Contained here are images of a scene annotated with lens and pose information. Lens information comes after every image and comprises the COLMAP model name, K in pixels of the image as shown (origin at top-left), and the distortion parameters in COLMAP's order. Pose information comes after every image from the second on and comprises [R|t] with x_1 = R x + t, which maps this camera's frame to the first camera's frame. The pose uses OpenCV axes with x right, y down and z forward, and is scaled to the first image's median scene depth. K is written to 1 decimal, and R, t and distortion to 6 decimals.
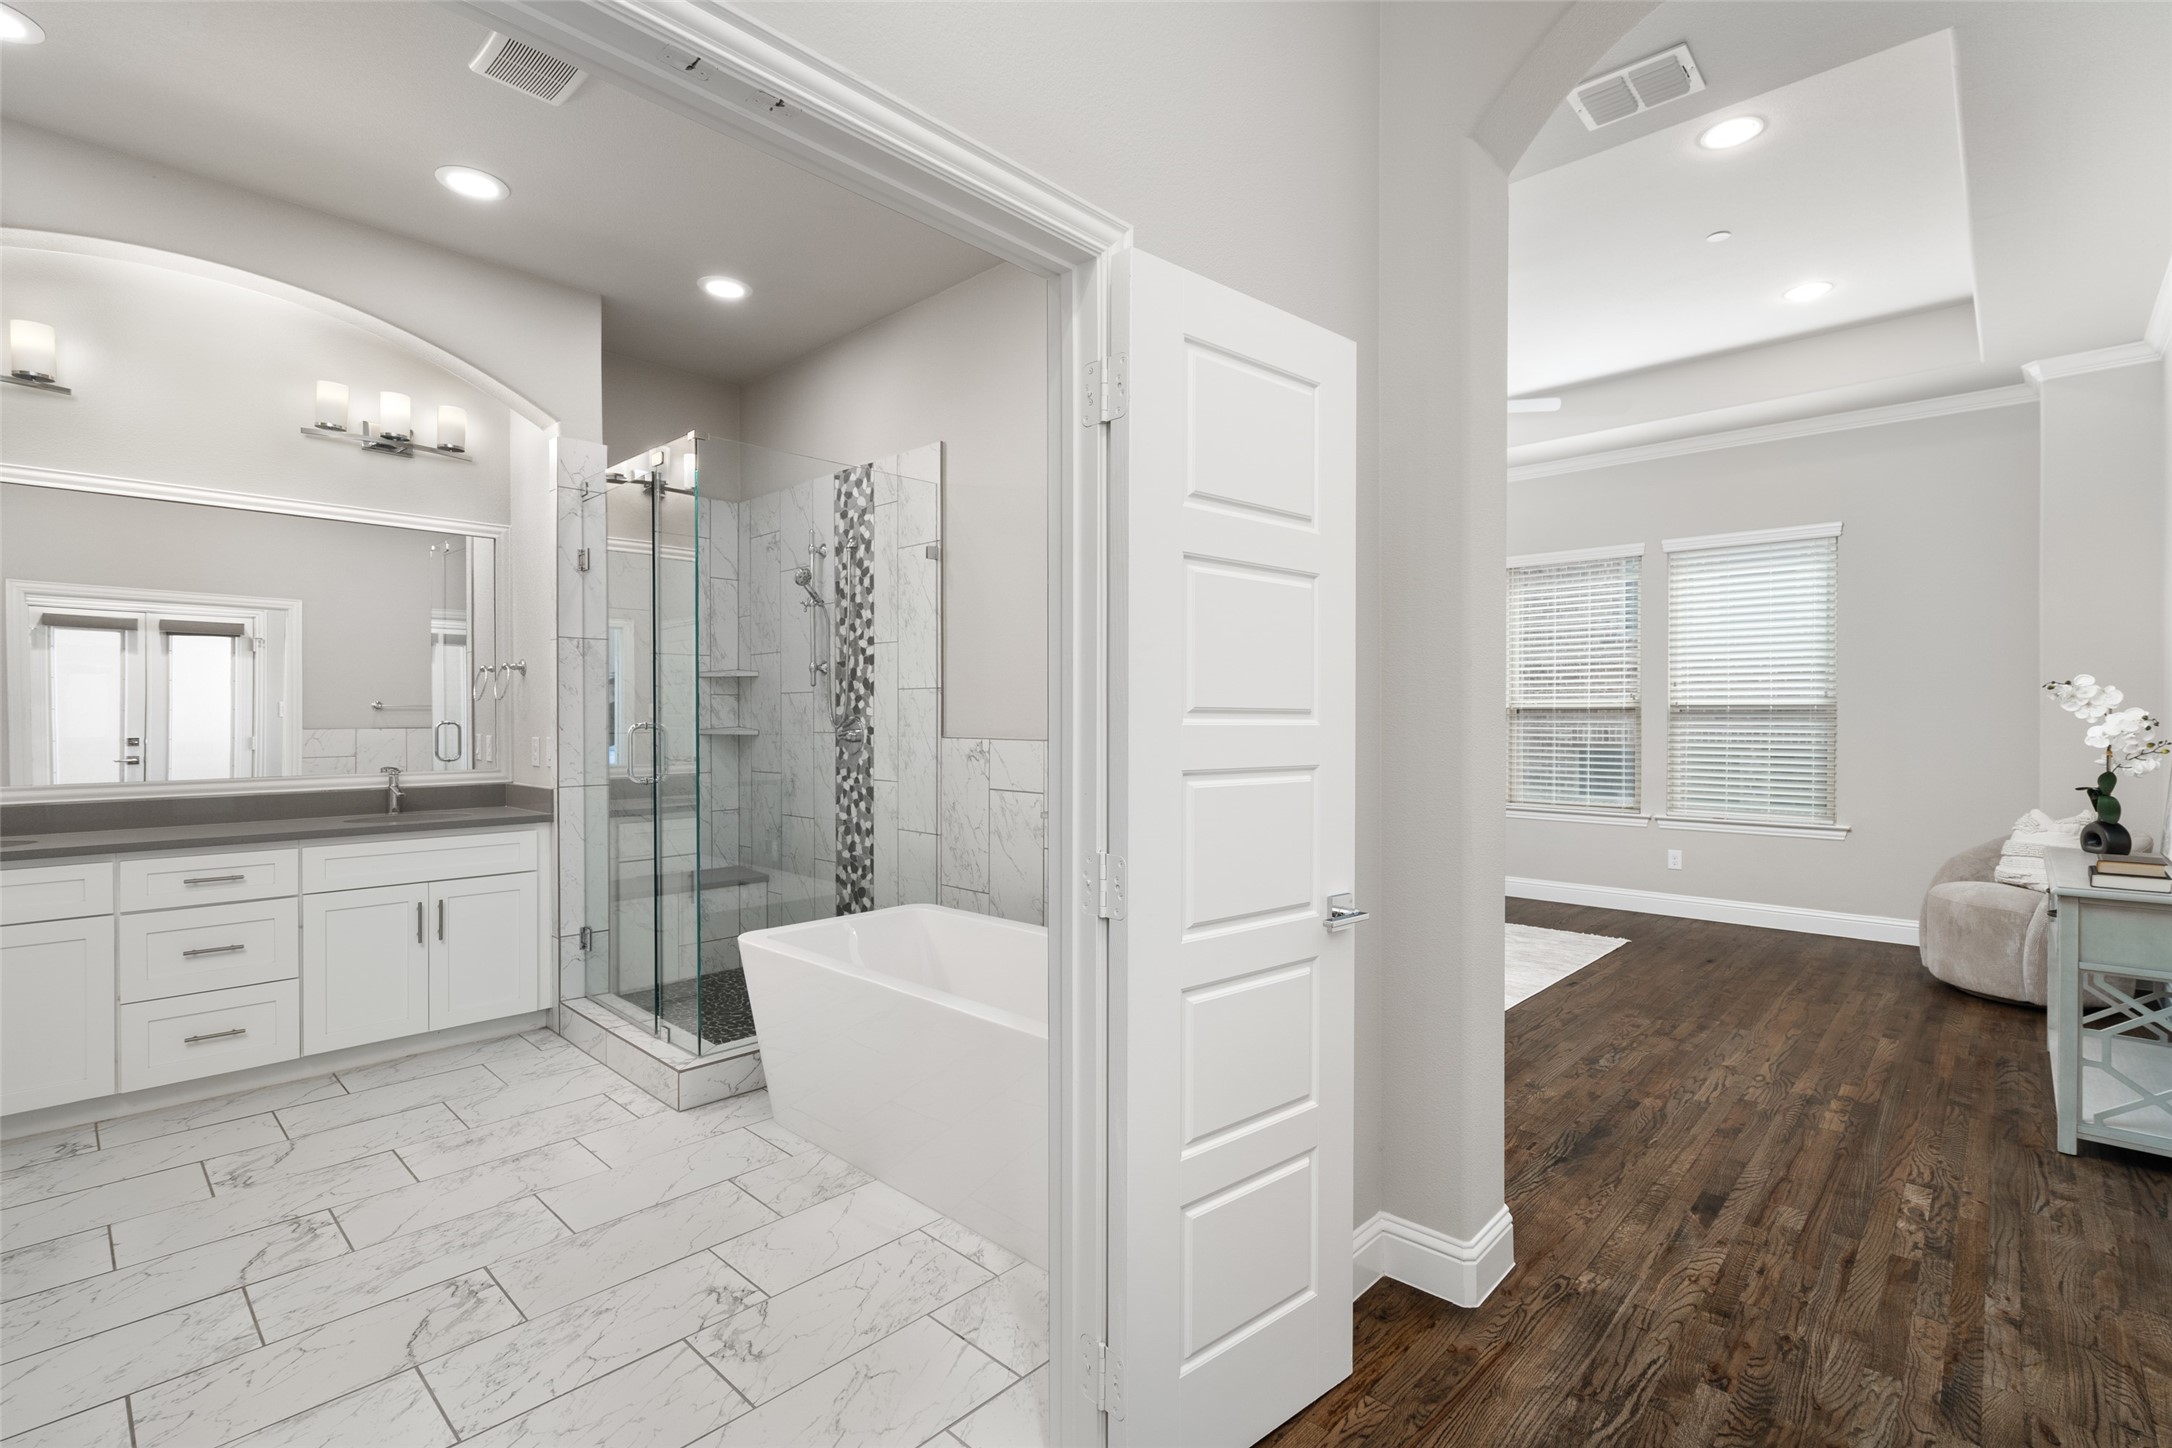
lens RADIAL K [[988.0, 0, 1081.7], [0, 988.0, 728.9], [0, 0, 1]] dist [0.001501, 0.001049]
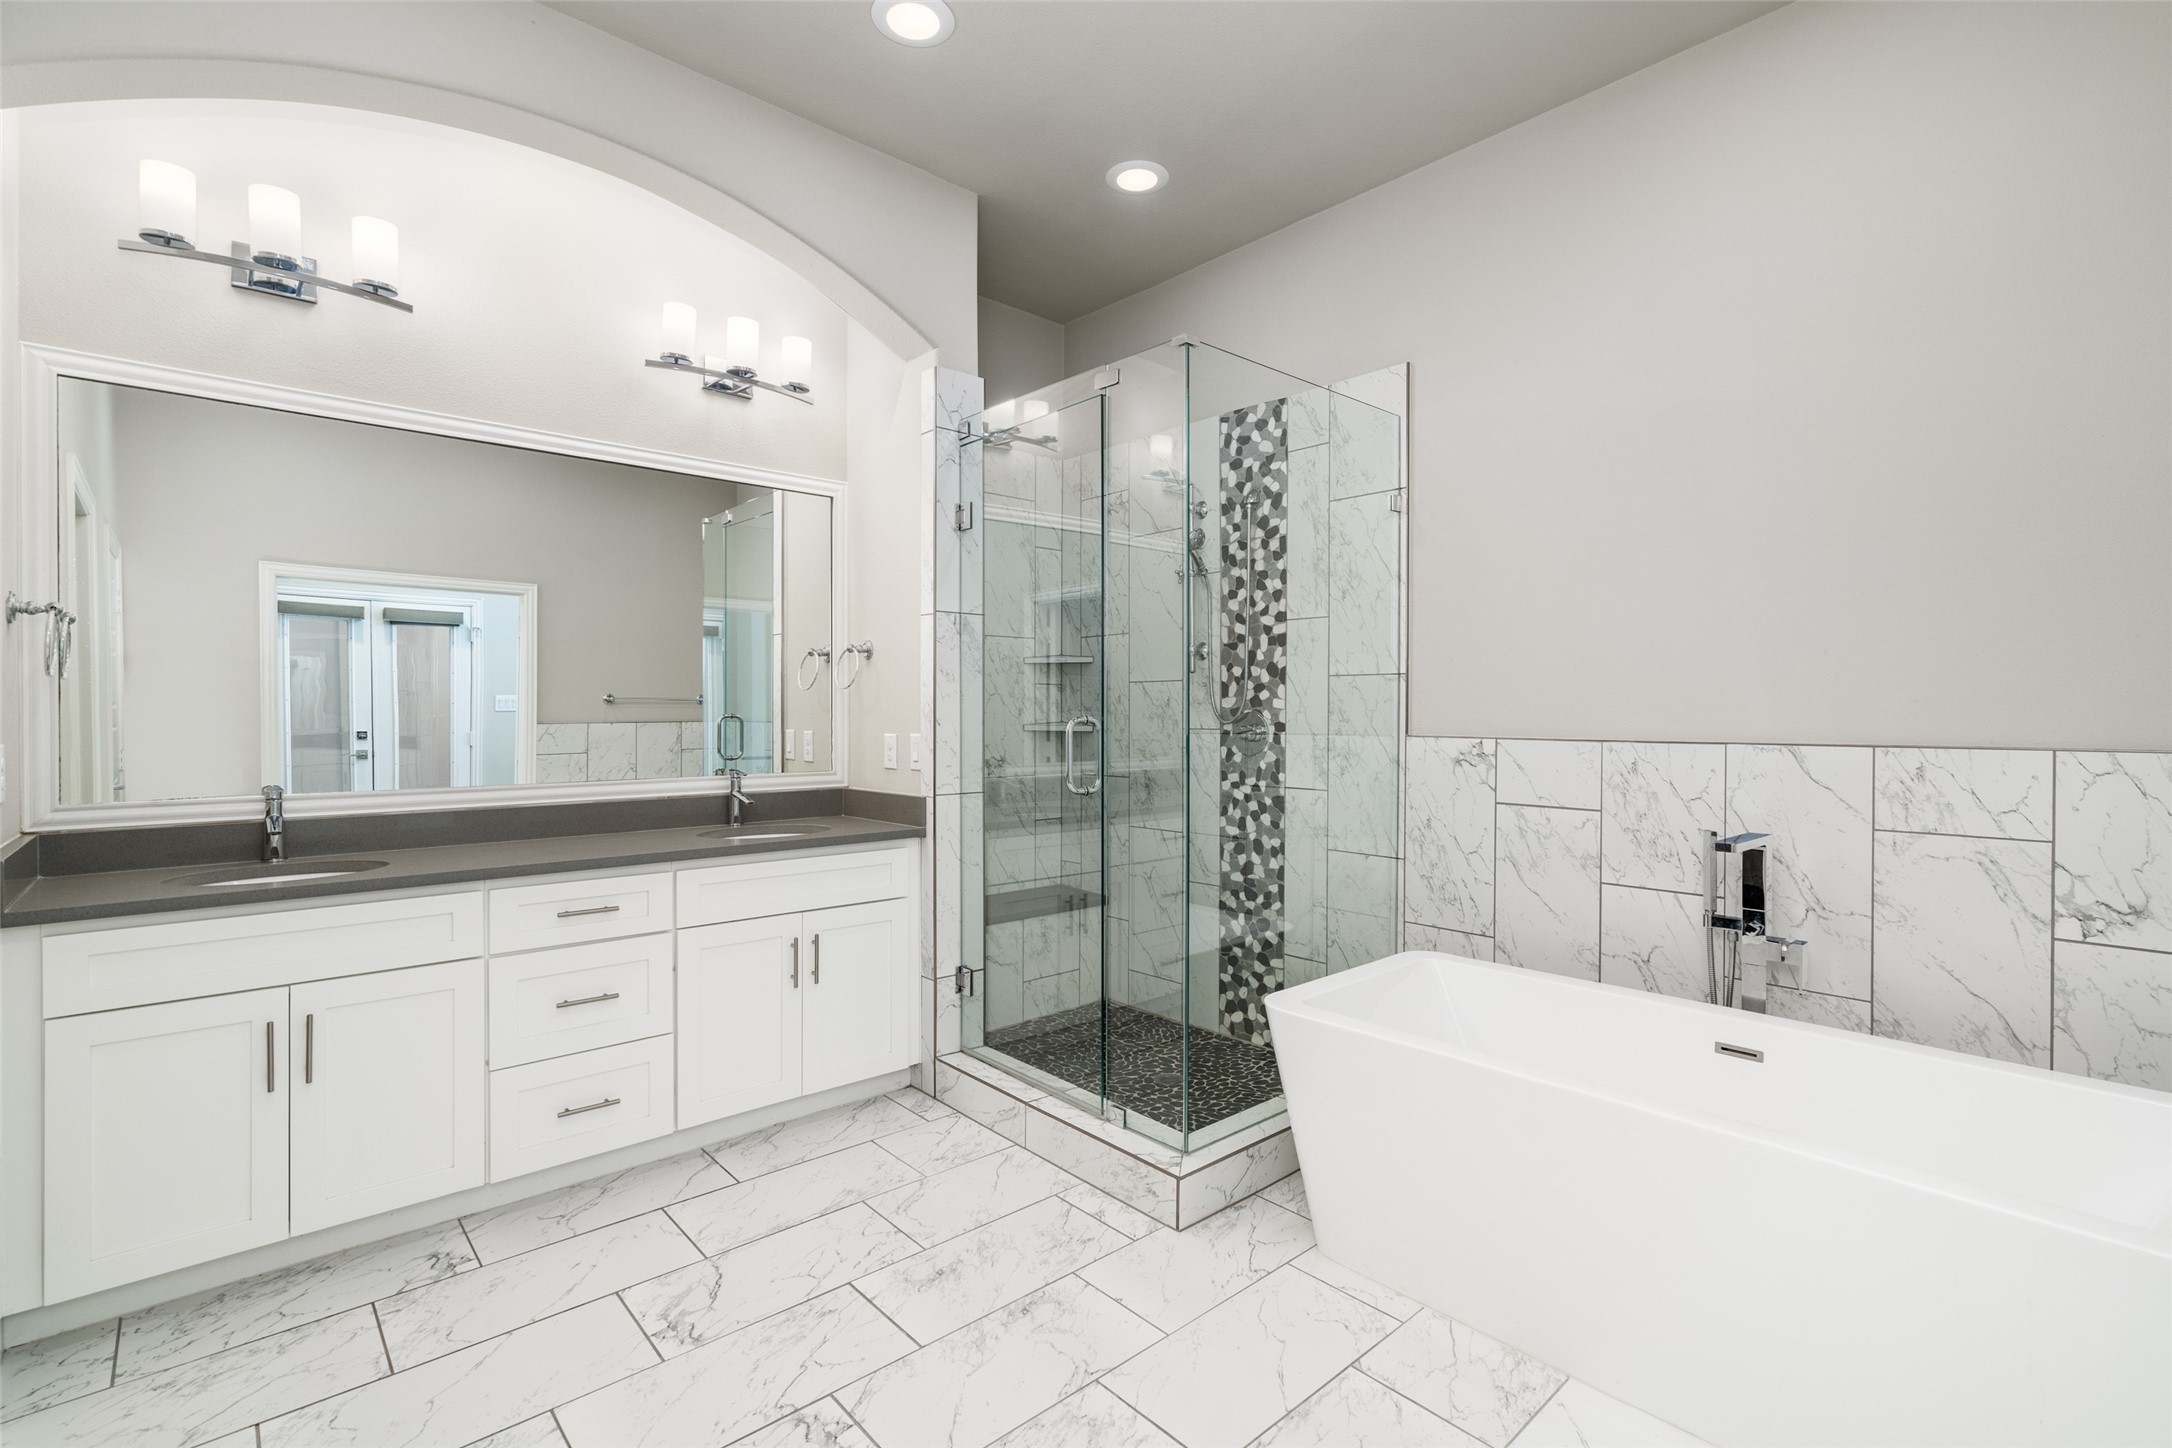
lens RADIAL K [[977.3, 0, 1086.0], [0, 977.3, 724.0], [0, 0, 1]] dist [-0.000194, 0.000138]
pose [[0.997163, 0.003829, -0.075172, -0.310603], [-0.003957, 0.999991, -0.001556, 0.001119], [0.075165, 0.001849, 0.997169, 0.183597]]
